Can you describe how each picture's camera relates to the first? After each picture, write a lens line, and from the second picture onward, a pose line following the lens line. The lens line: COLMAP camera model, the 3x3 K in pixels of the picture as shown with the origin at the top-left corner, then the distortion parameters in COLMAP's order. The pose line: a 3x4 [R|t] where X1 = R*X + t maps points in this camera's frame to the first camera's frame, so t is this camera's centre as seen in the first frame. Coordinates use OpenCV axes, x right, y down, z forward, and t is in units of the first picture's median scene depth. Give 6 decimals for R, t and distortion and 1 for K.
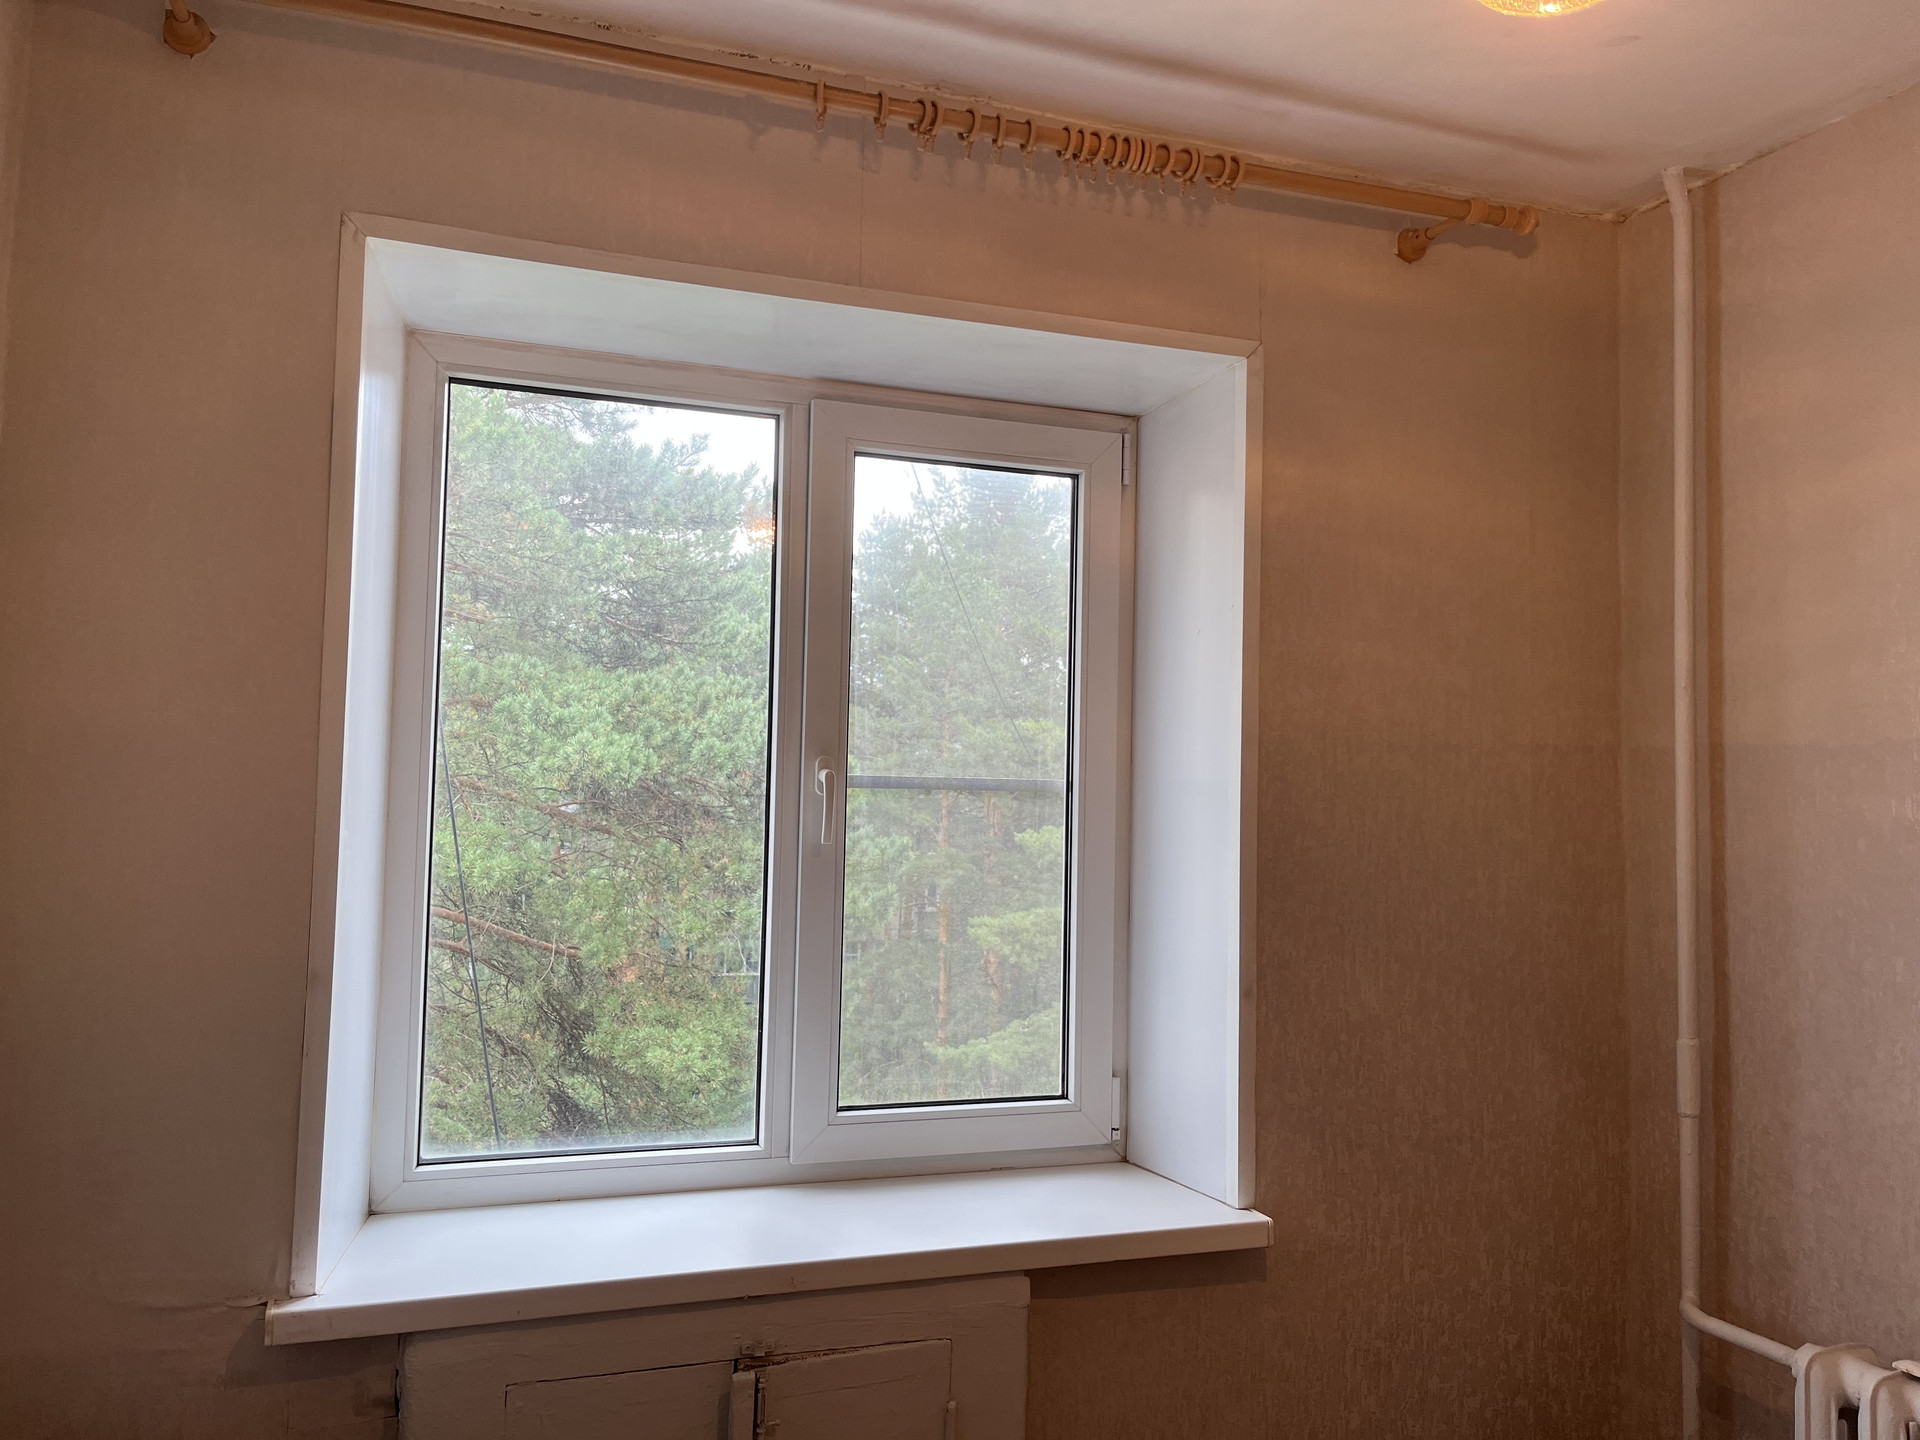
lens RADIAL K [[1448.7, 0, 960.0], [0, 1448.7, 720.0], [0, 0, 1]] dist [0.001753, 0.000089]
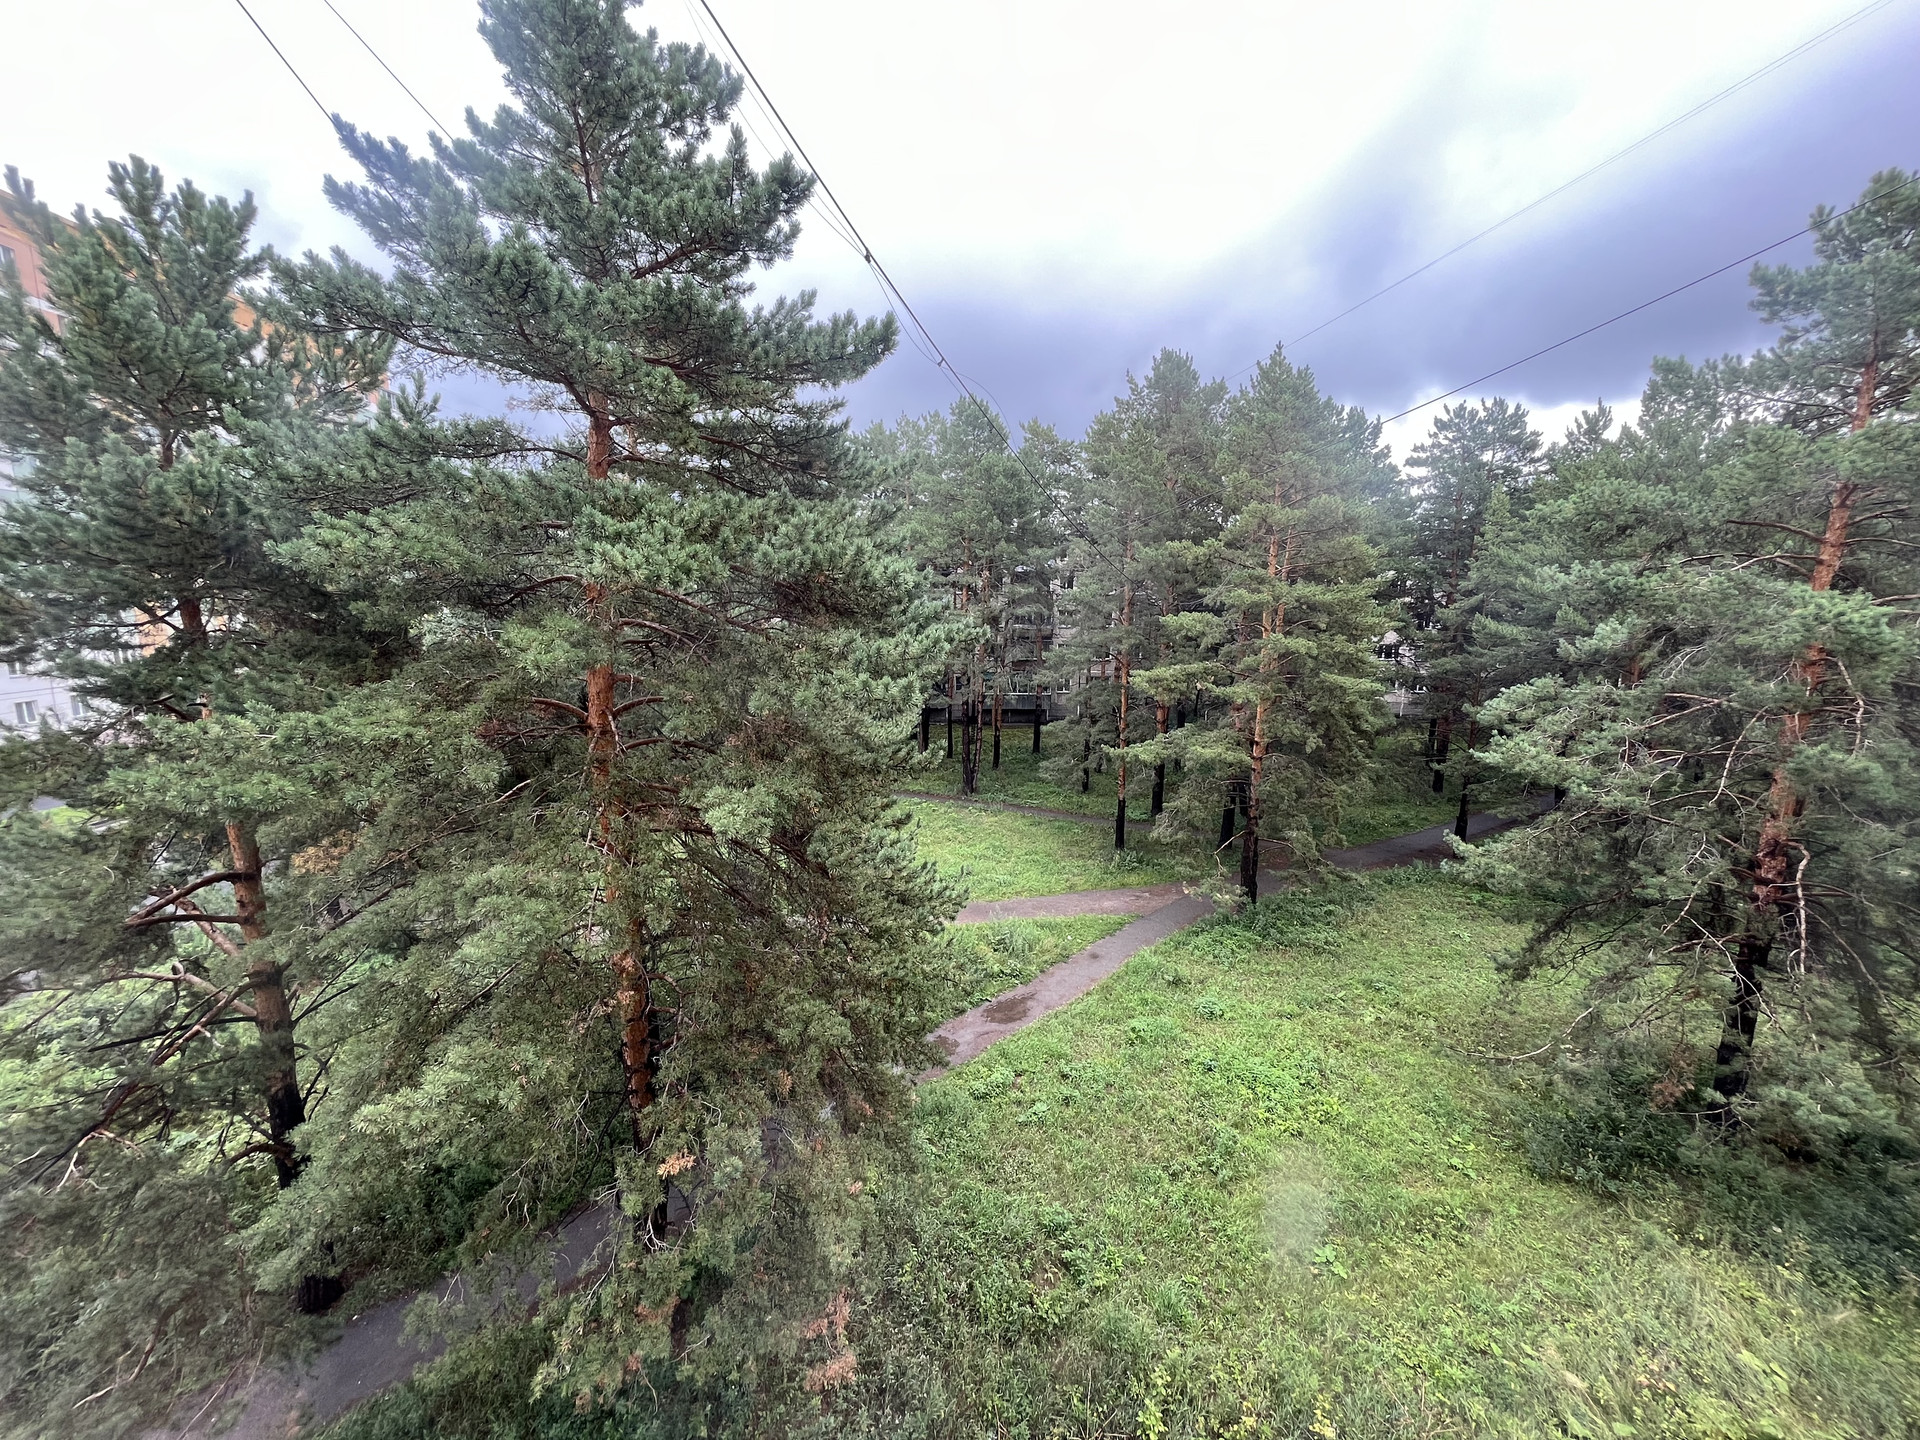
lens RADIAL K [[775.4, 0, 960.0], [0, 775.4, 720.0], [0, 0, 1]] dist [-0.001105, -0.000419]
pose [[0.965250, 0.034043, -0.259101, 0.049006], [0.021909, 0.977447, 0.210041, 0.007303], [0.260408, -0.208419, 0.942735, 0.142607]]
